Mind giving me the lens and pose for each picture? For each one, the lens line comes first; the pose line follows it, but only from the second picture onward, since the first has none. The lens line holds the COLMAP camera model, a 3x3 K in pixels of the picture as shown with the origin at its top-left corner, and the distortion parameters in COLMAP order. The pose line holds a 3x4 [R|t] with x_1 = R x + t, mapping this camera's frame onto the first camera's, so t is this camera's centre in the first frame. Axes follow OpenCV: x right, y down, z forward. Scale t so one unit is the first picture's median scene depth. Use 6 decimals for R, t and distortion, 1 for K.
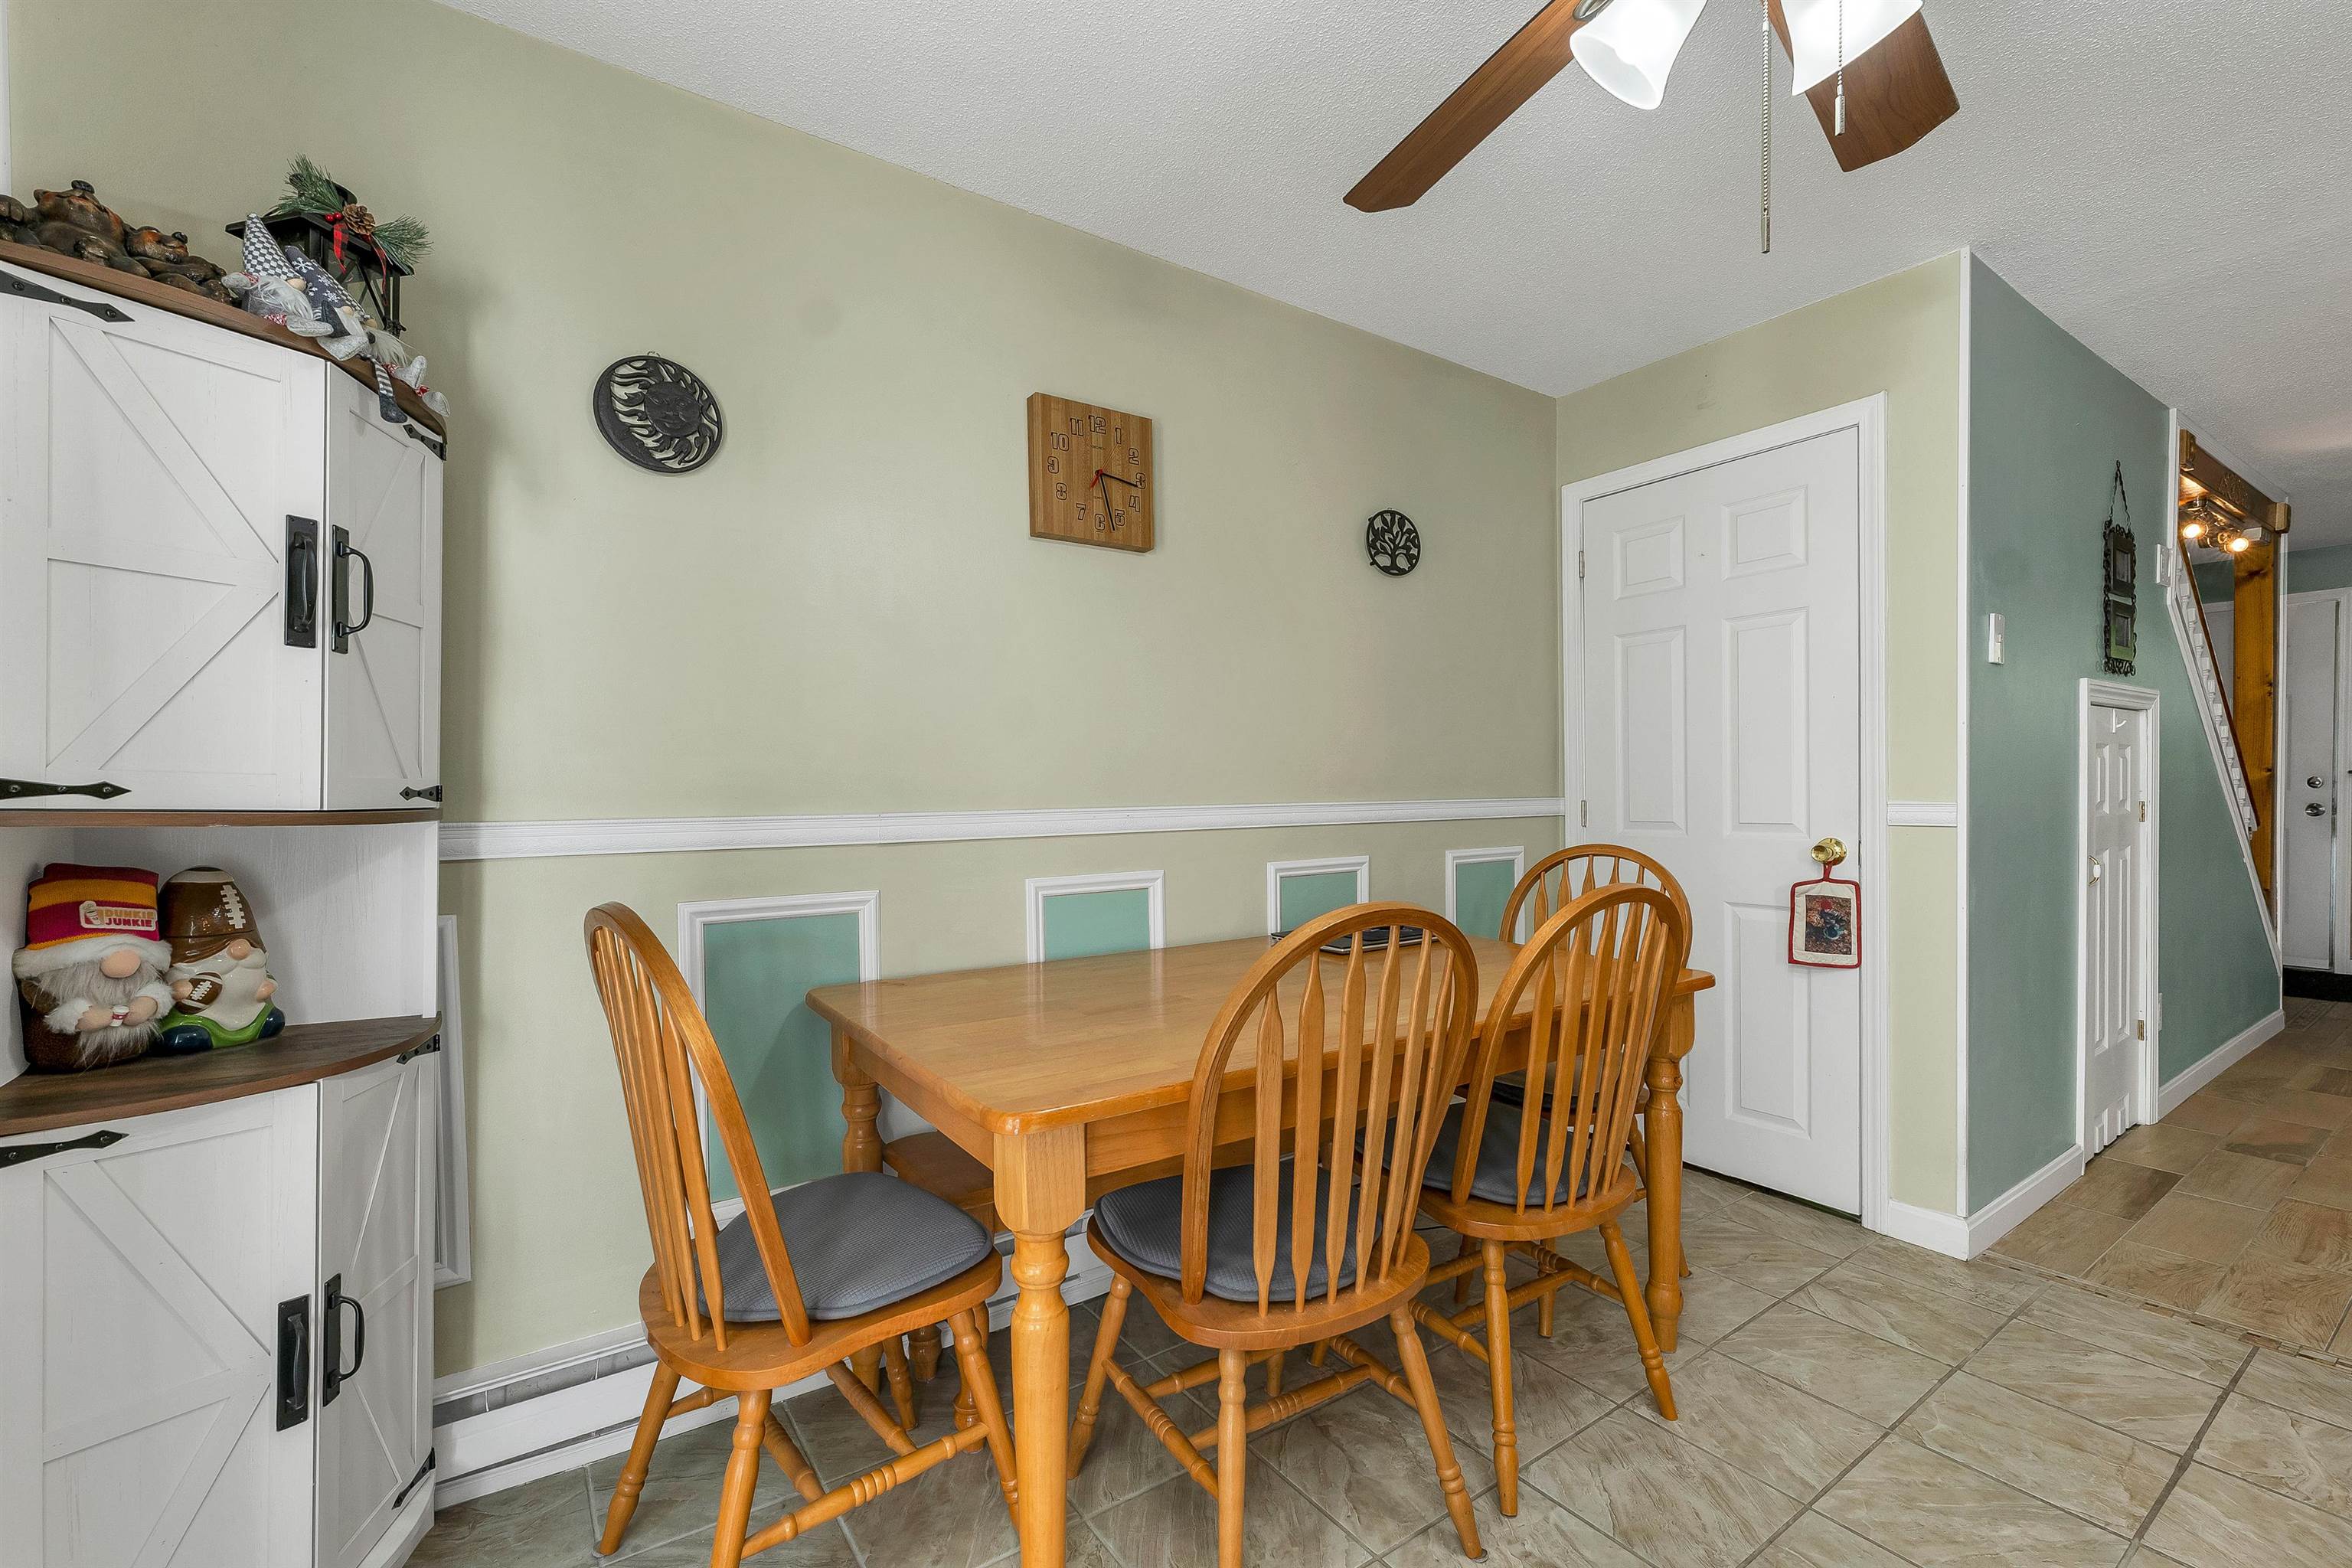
lens RADIAL K [[993.9, 0, 1172.9], [0, 993.9, 816.6], [0, 0, 1]] dist [0.000563, 0.000333]
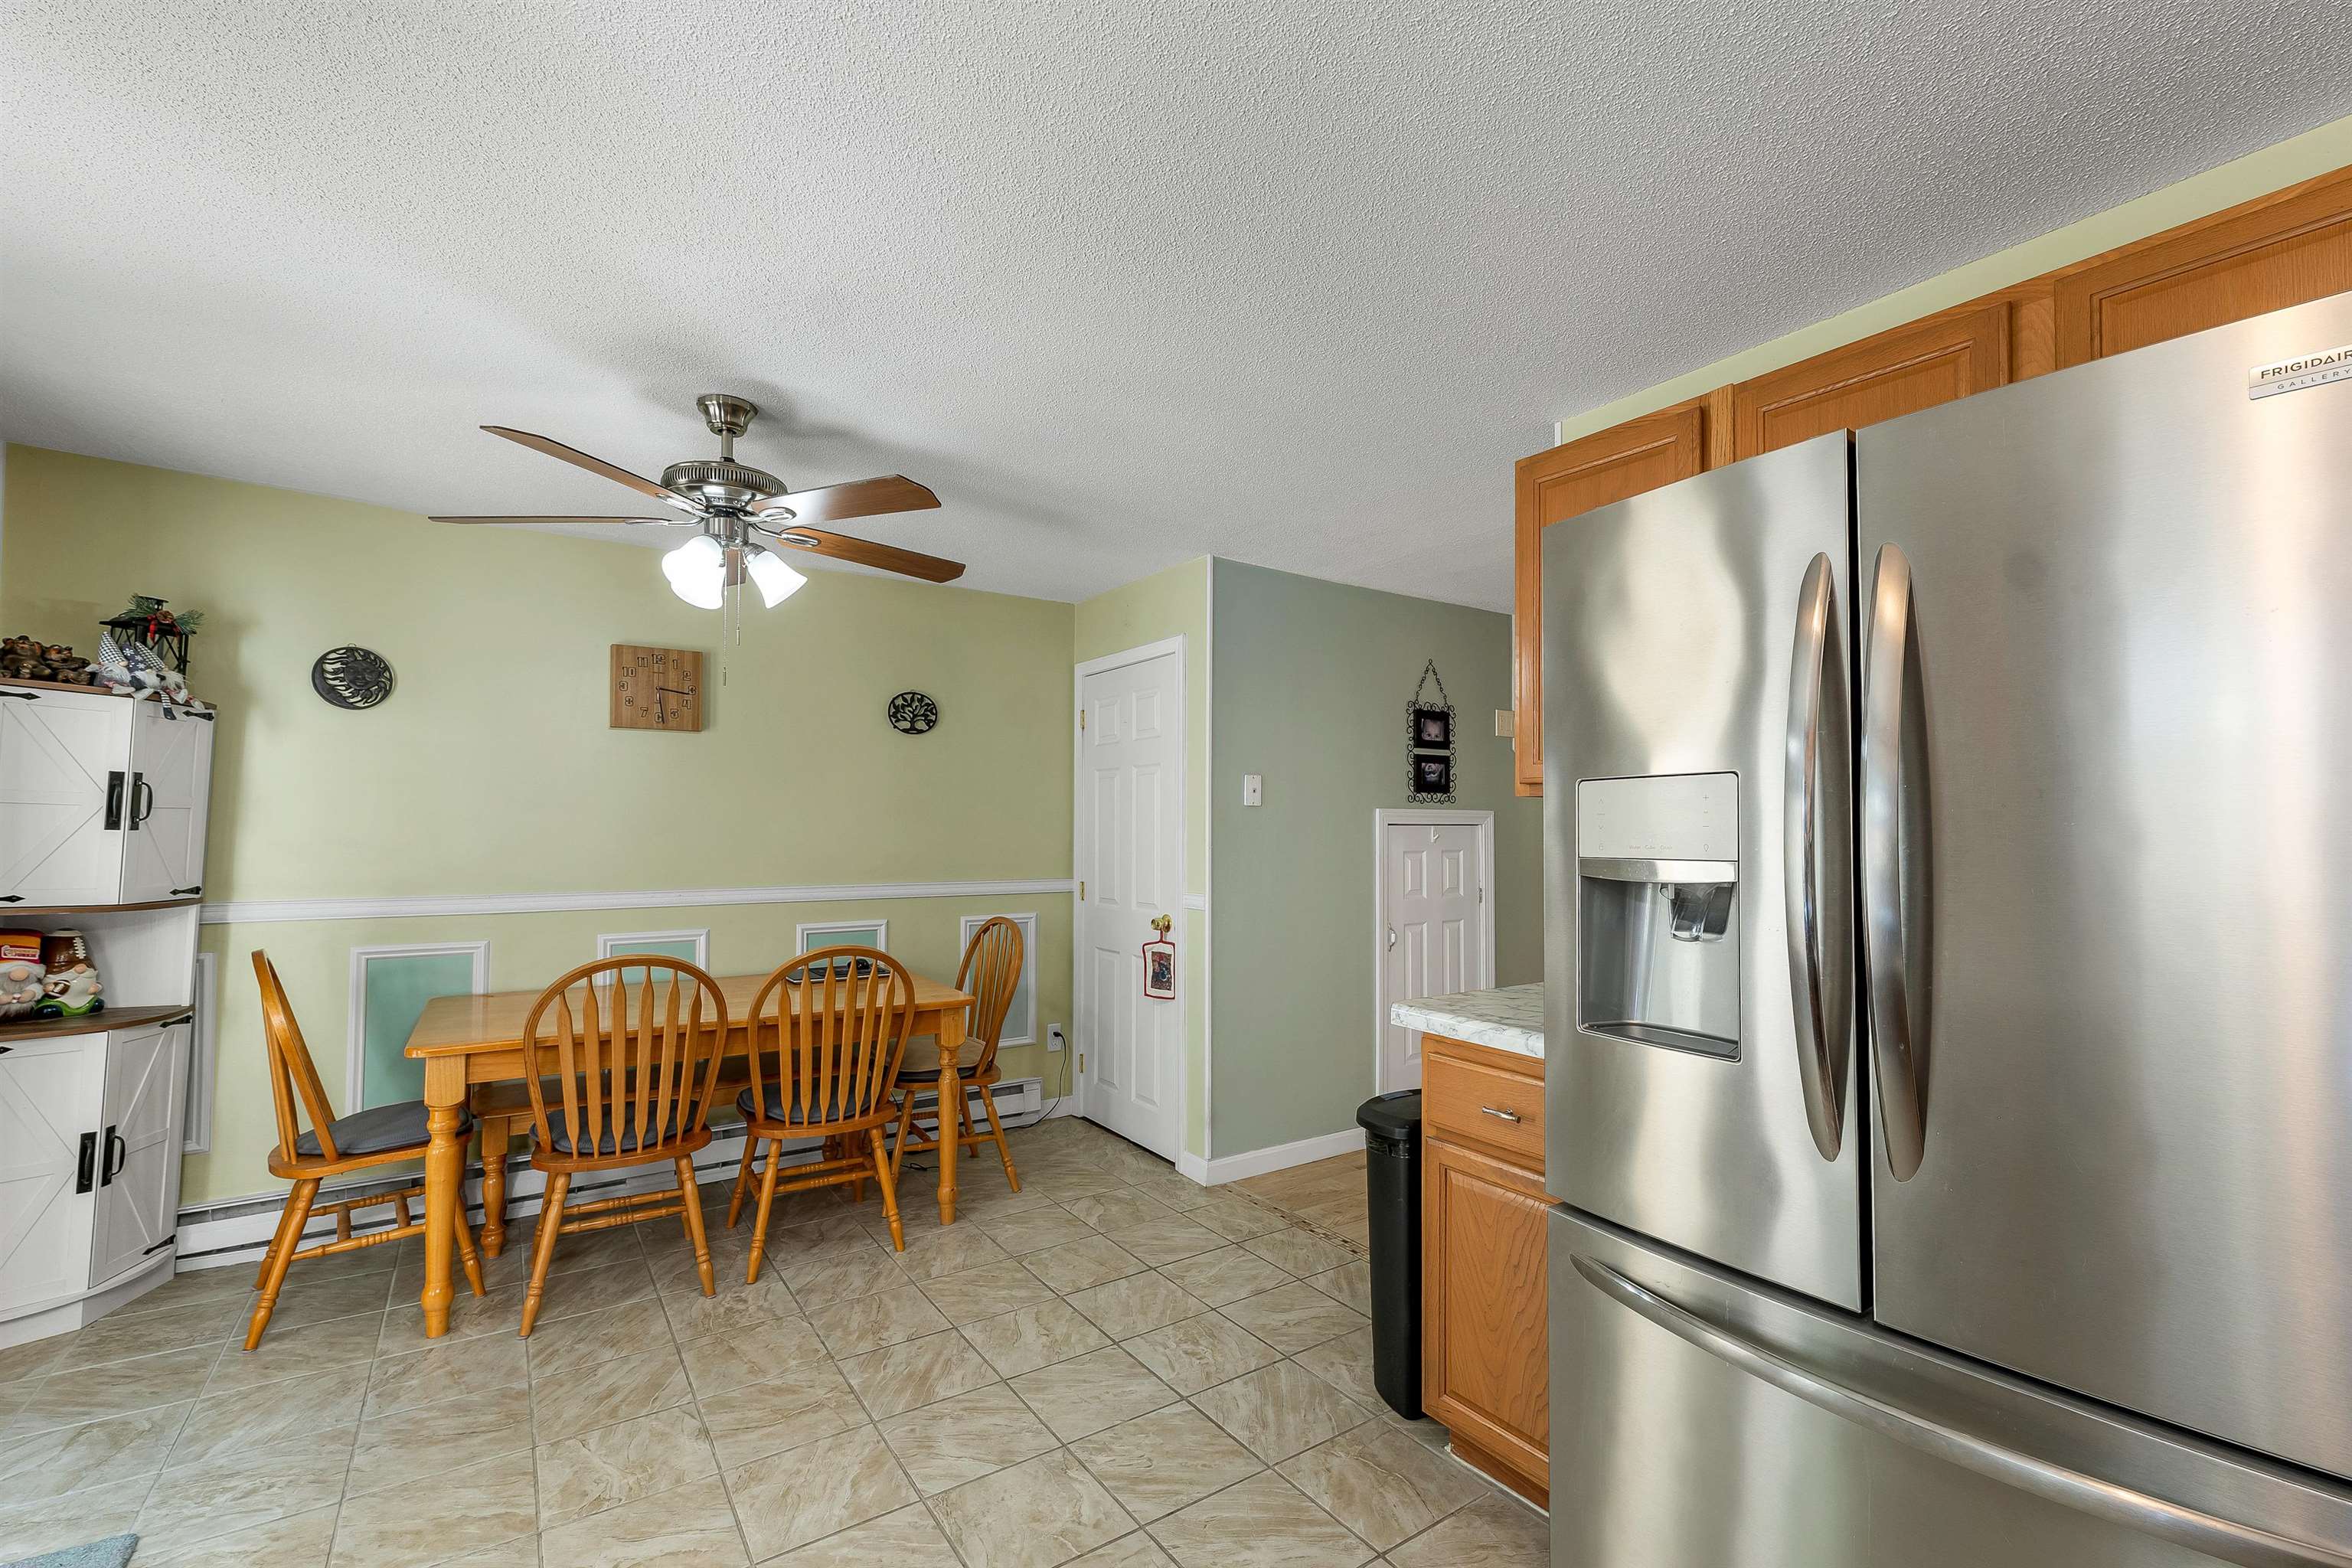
lens RADIAL K [[1000.4, 0, 1186.2], [0, 1000.4, 804.0], [0, 0, 1]] dist [0.000101, 0.000198]
pose [[0.999851, 0.017235, 0.001242, 1.037682], [-0.017155, 0.998686, -0.048288, -0.113435], [-0.002072, 0.048260, 0.998833, -0.845397]]
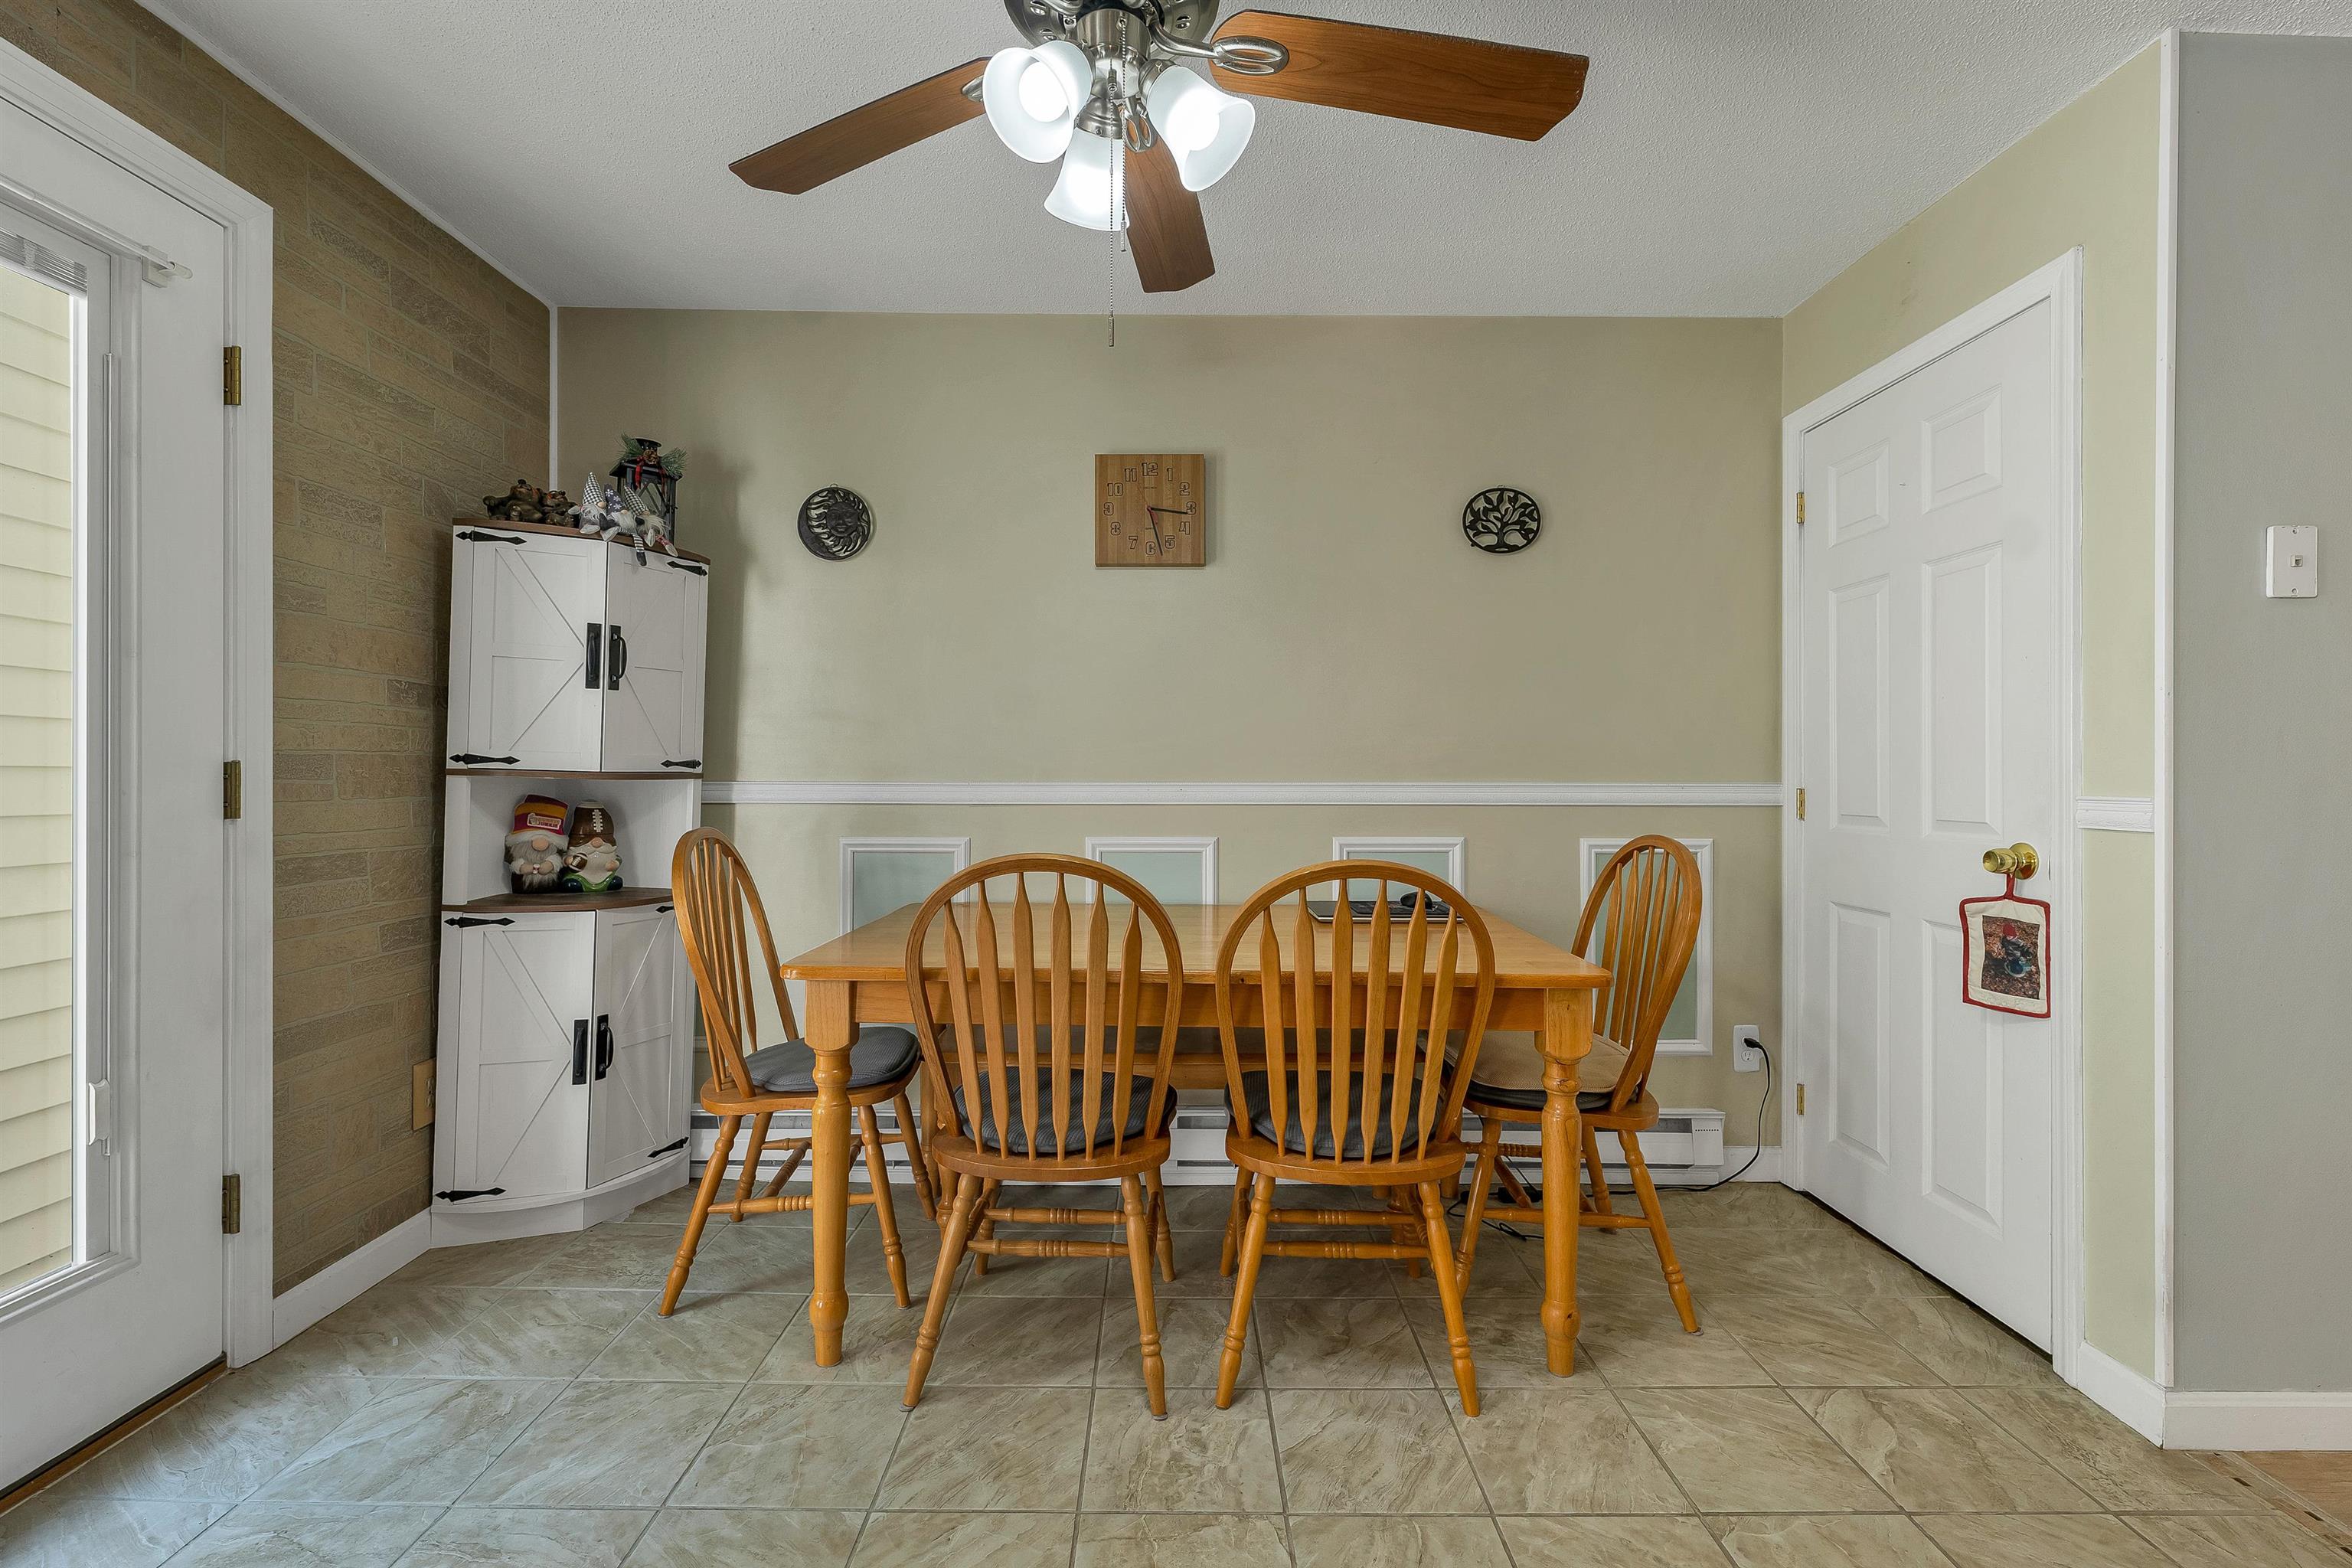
lens RADIAL K [[1010.1, 0, 1177.7], [0, 1010.1, 777.8], [0, 0, 1]] dist [0.004276, -0.000034]
pose [[0.826623, 0.017469, -0.562484, 0.849928], [-0.027424, 0.999581, -0.009258, -0.004949], [0.562087, 0.023078, 0.826756, -0.001821]]
